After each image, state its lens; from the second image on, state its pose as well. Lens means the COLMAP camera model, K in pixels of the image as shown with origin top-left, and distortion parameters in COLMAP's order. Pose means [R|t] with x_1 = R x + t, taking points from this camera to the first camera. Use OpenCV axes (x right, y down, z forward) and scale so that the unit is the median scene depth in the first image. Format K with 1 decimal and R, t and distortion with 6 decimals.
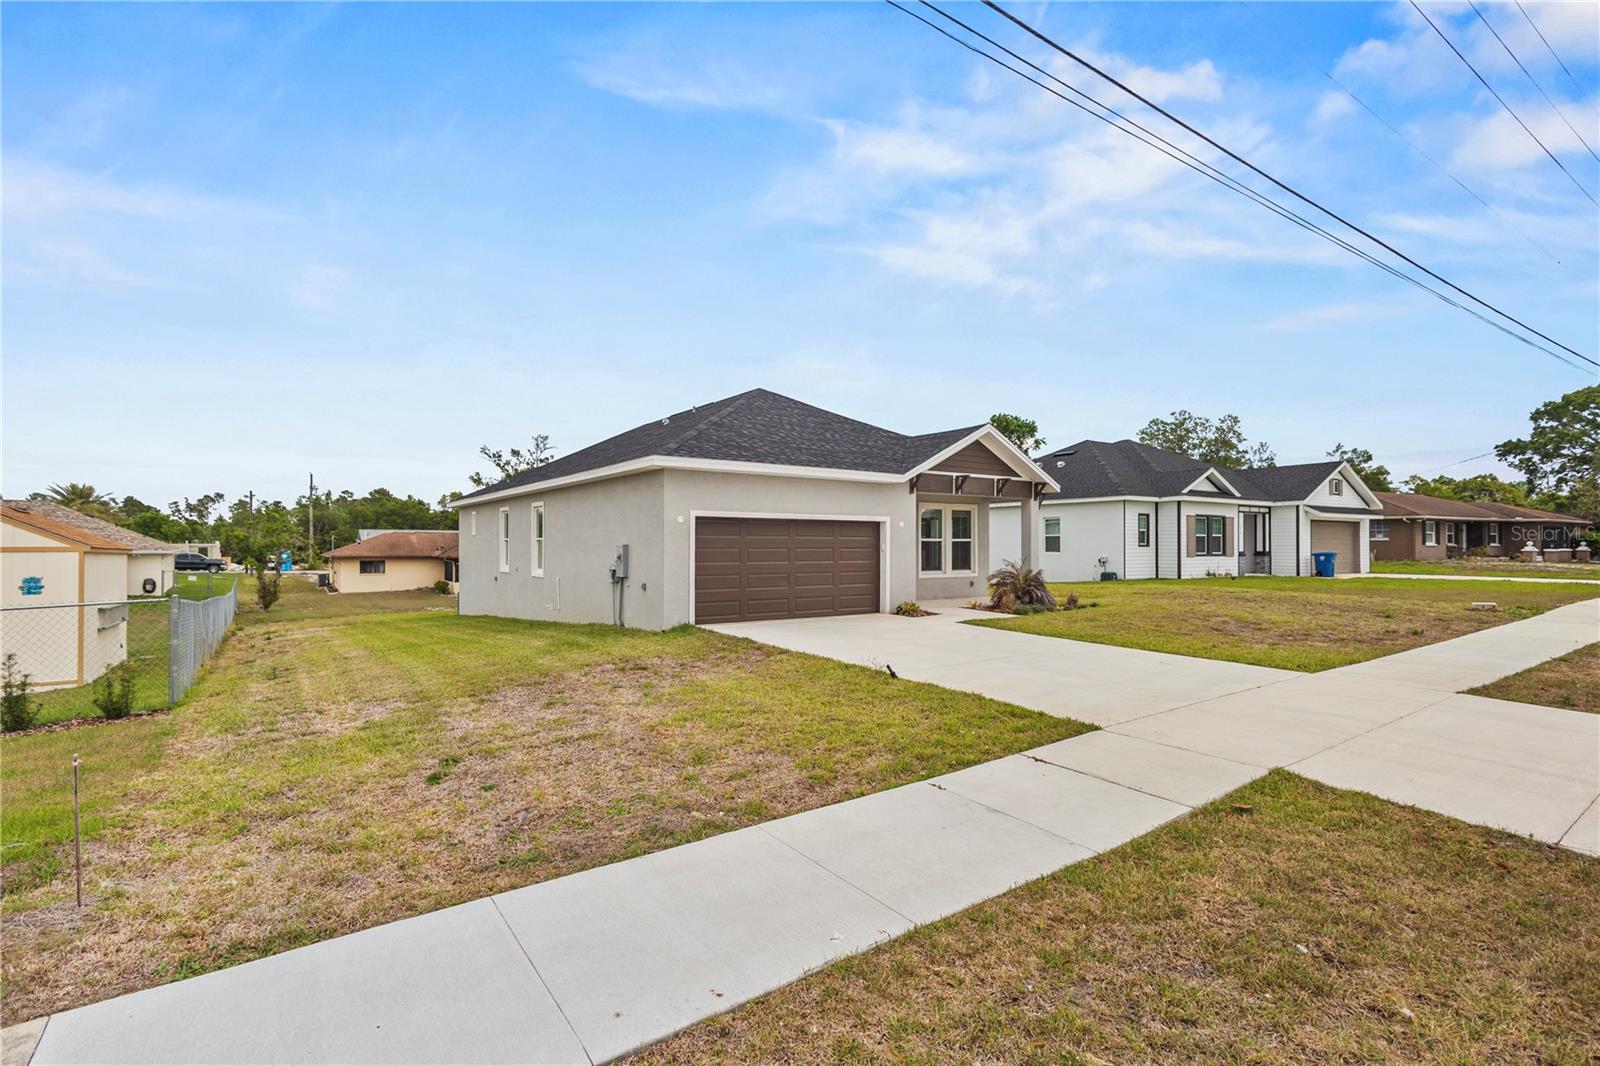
lens RADIAL K [[751.5, 0, 803.9], [0, 751.5, 540.1], [0, 0, 1]] dist [-0.003881, -0.000233]
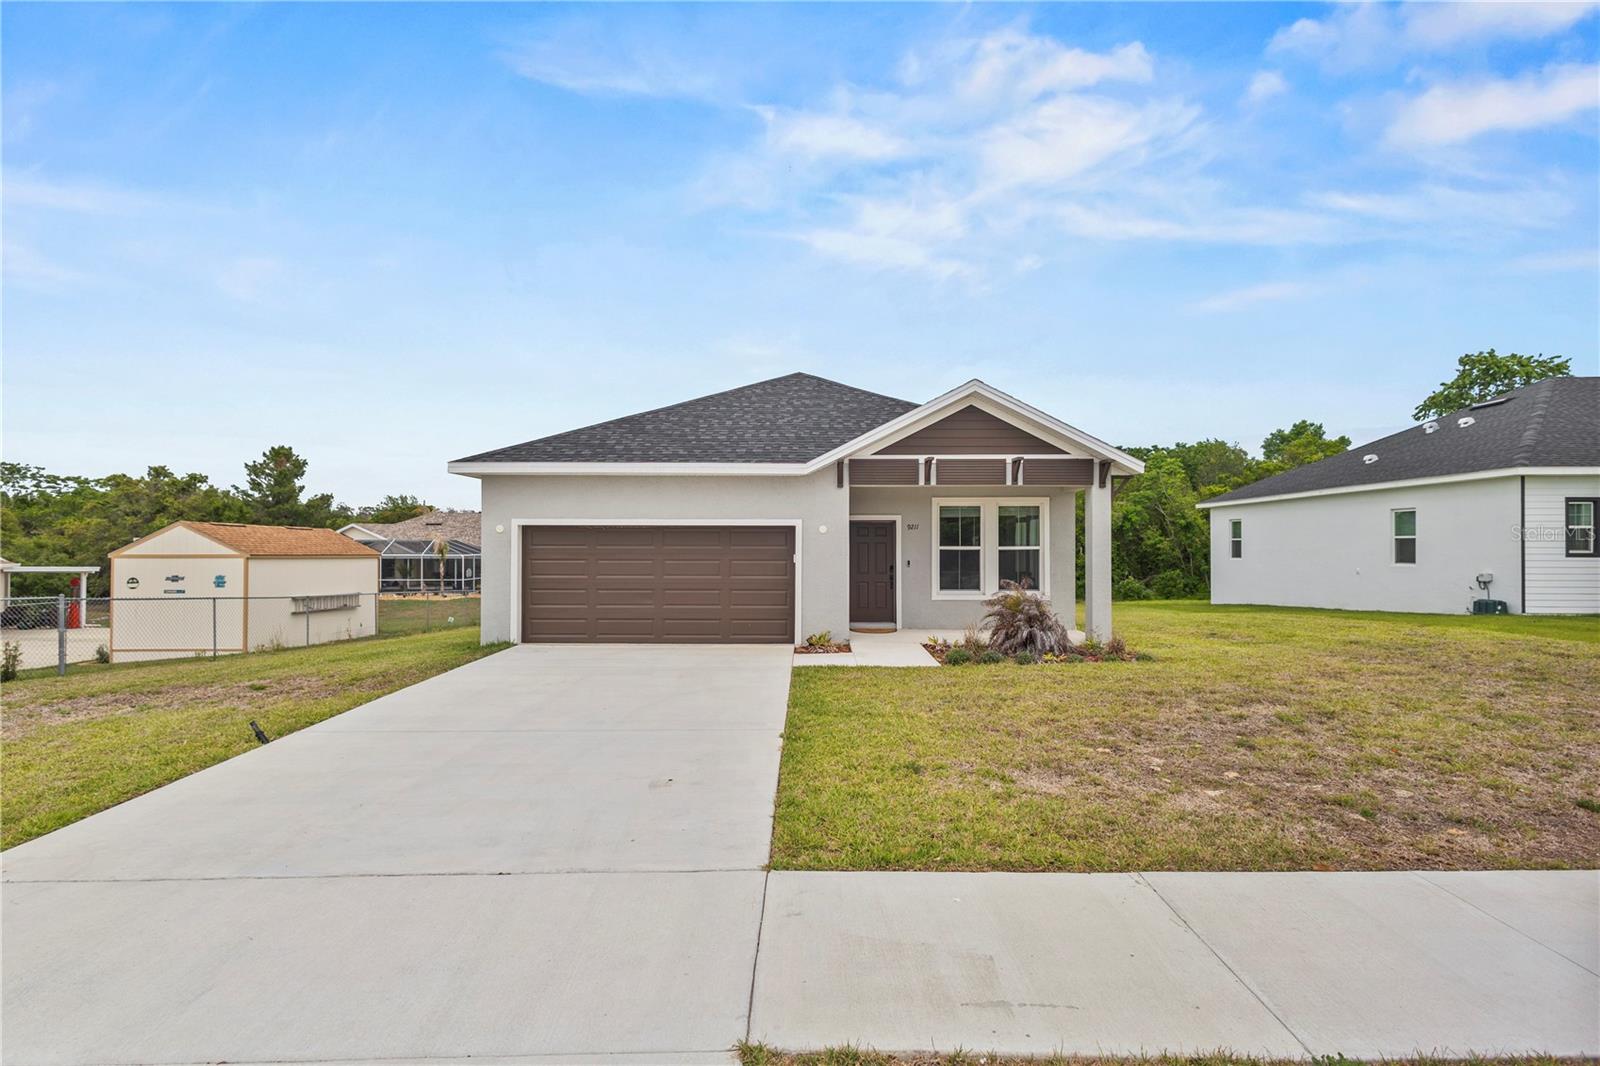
lens RADIAL K [[751.5, 0, 803.9], [0, 751.5, 540.1], [0, 0, 1]] dist [-0.003881, -0.000233]
pose [[0.812973, -0.004749, -0.582282, 0.482927], [0.003436, 0.999988, -0.003358, -0.006313], [0.582292, 0.000730, 0.812980, 0.324874]]
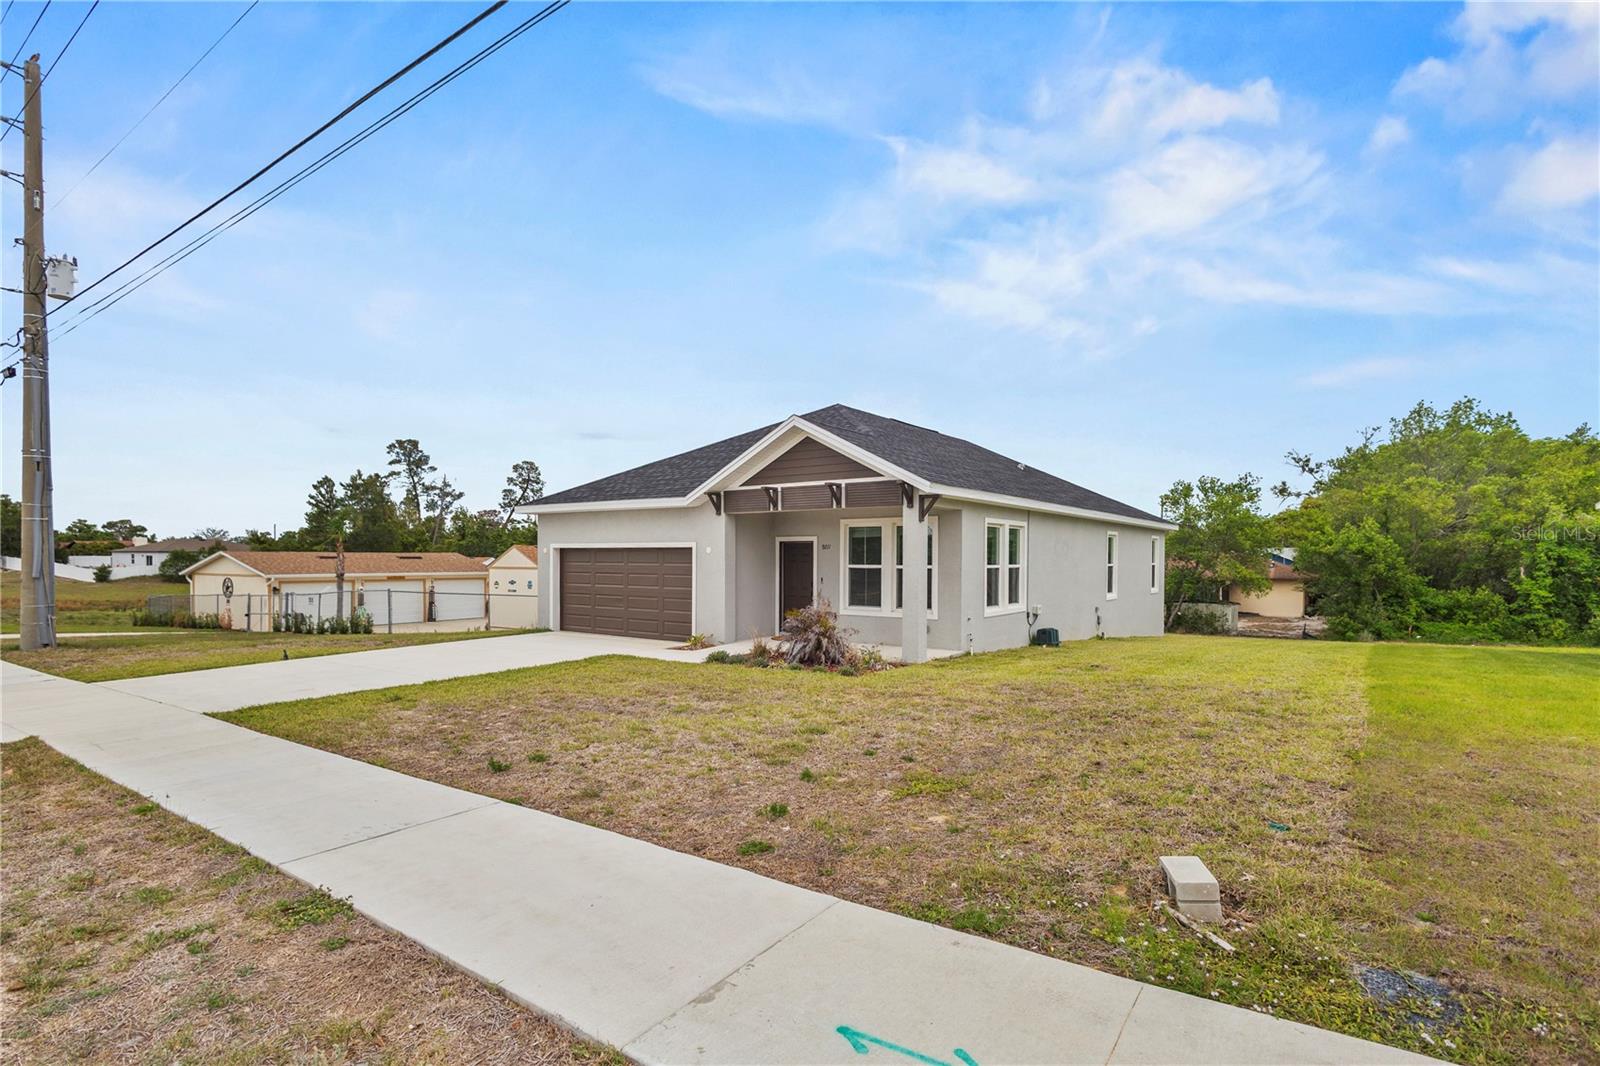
lens RADIAL K [[751.5, 0, 803.9], [0, 751.5, 540.1], [0, 0, 1]] dist [-0.003881, -0.000233]
pose [[0.341520, -0.024312, -0.939560, 0.896945], [0.002147, 0.999683, -0.025087, -0.008321], [0.939872, 0.006550, 0.341464, 0.693889]]
